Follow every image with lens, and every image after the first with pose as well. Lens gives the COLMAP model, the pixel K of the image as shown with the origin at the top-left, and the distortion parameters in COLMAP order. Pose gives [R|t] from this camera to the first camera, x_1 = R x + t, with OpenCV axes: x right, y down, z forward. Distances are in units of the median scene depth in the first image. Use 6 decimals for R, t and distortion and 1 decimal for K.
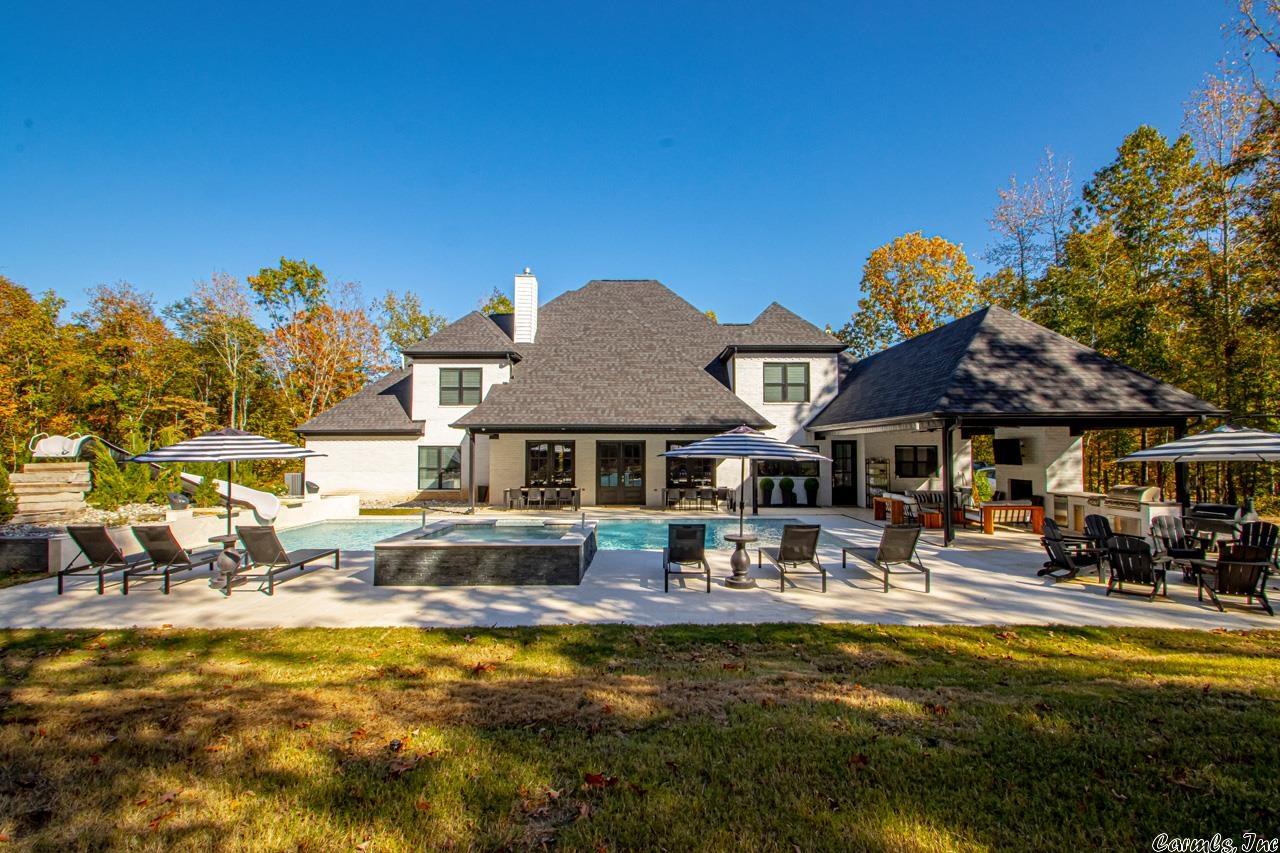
lens RADIAL K [[595.5, 0, 640.0], [0, 595.5, 426.5], [0, 0, 1]] dist [-0.004654, -0.000983]
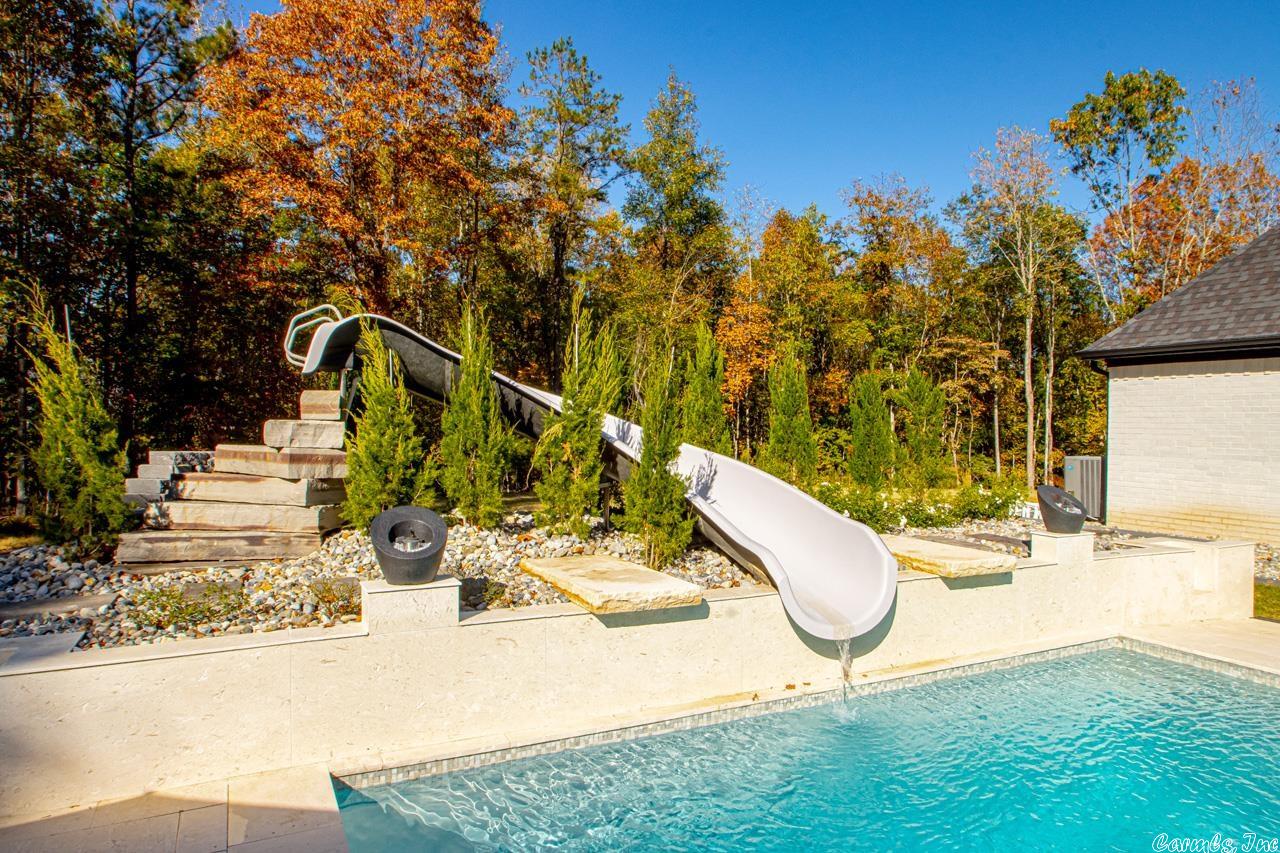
lens RADIAL K [[803.9, 0, 662.8], [0, 803.9, 439.9], [0, 0, 1]] dist [0.019563, -0.069924]
pose [[0.470348, 0.025452, -0.882114, -0.235687], [0.024089, 0.998841, 0.041664, 0.038724], [0.882152, -0.040846, 0.469190, 0.502050]]
